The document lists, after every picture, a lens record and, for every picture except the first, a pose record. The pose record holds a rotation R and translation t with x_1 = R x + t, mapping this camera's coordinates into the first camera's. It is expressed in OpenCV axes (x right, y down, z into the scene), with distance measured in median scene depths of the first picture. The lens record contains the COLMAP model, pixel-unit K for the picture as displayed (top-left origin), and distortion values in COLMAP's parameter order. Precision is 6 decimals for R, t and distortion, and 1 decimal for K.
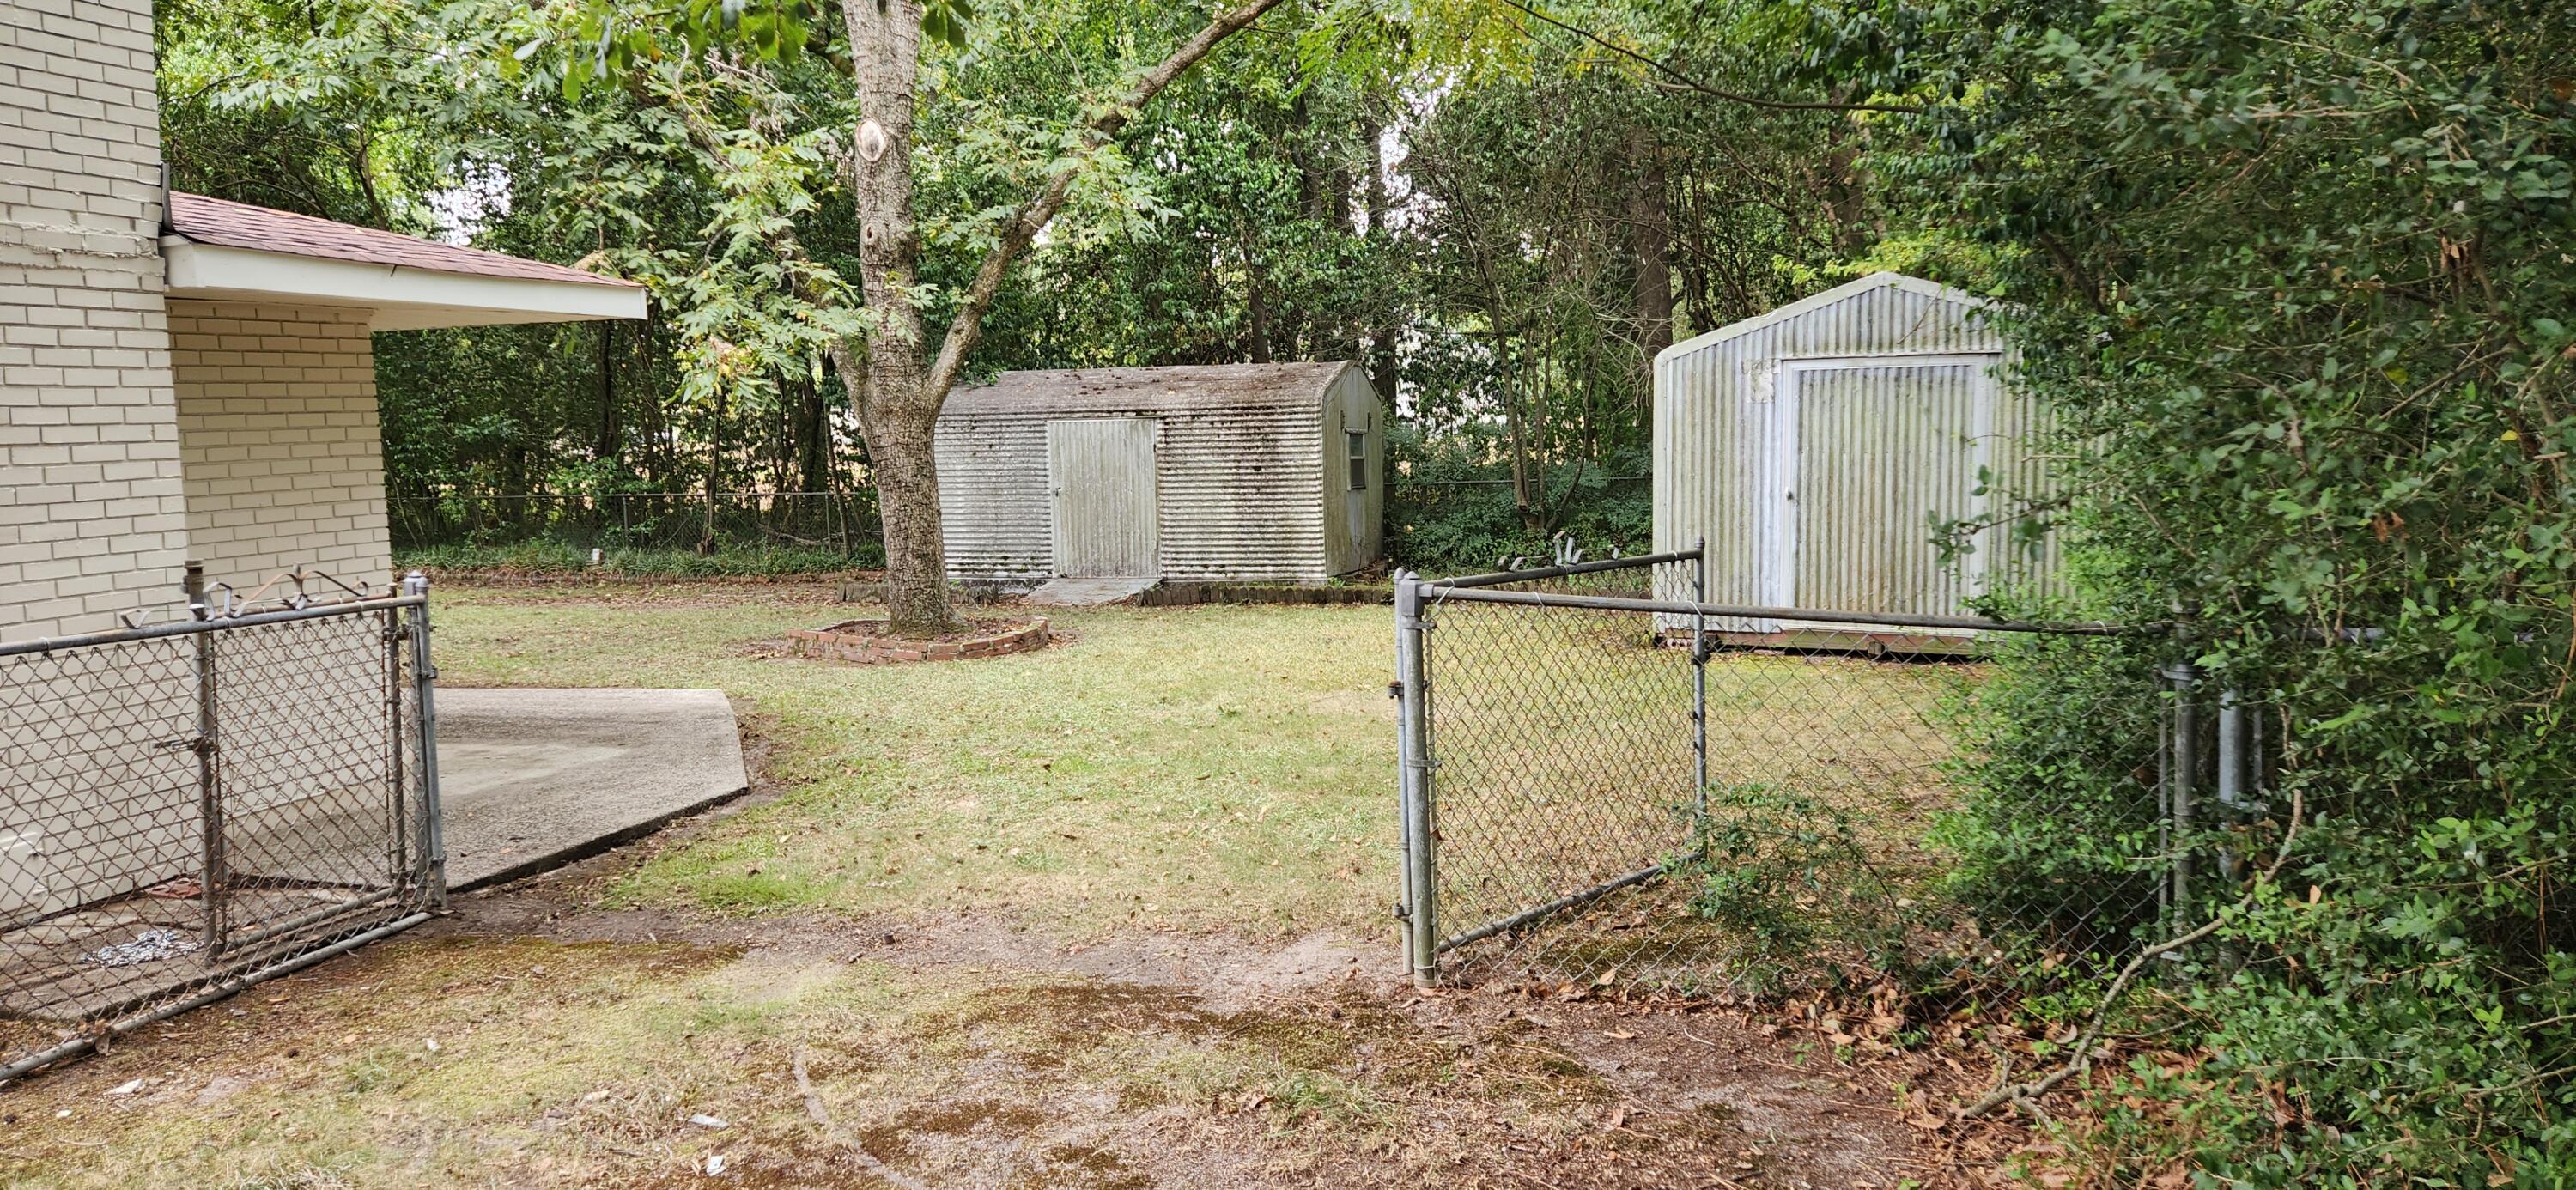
lens RADIAL K [[1722.1, 0, 1286.7], [0, 1722.1, 594.3], [0, 0, 1]] dist [0.085859, -0.067022]
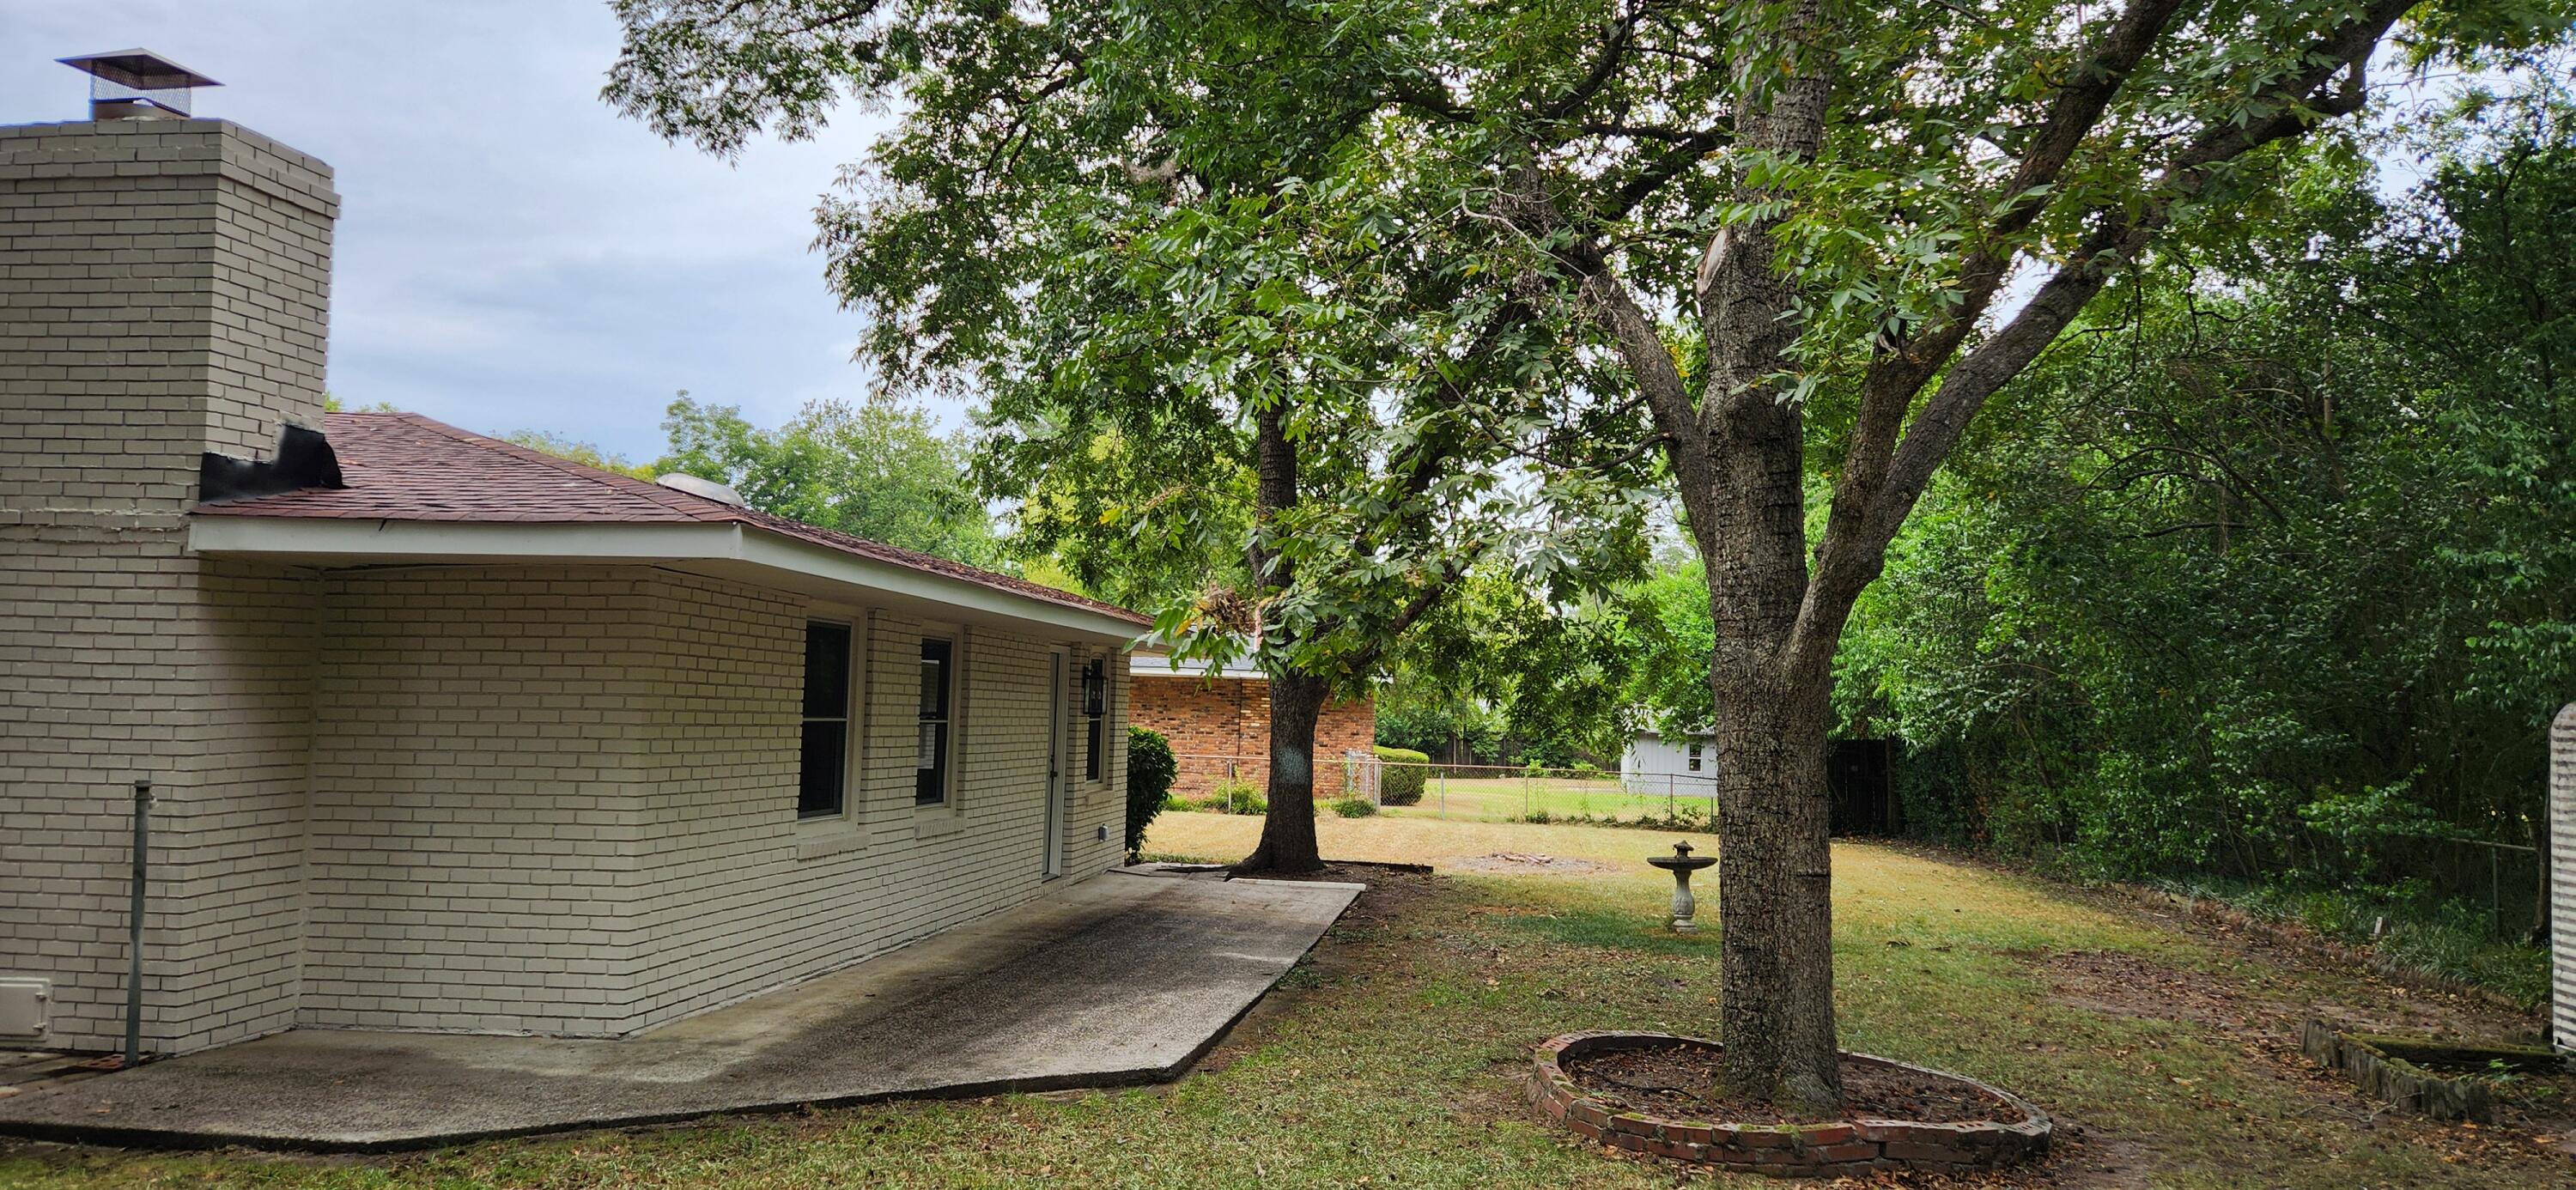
lens RADIAL K [[1722.1, 0, 1295.9], [0, 1722.1, 594.4], [0, 0, 1]] dist [0.085859, -0.067022]
pose [[0.149563, -0.045966, -0.987683, 0.692745], [-0.132044, 0.989042, -0.066025, -0.173765], [0.979895, 0.140293, 0.141855, 1.643892]]
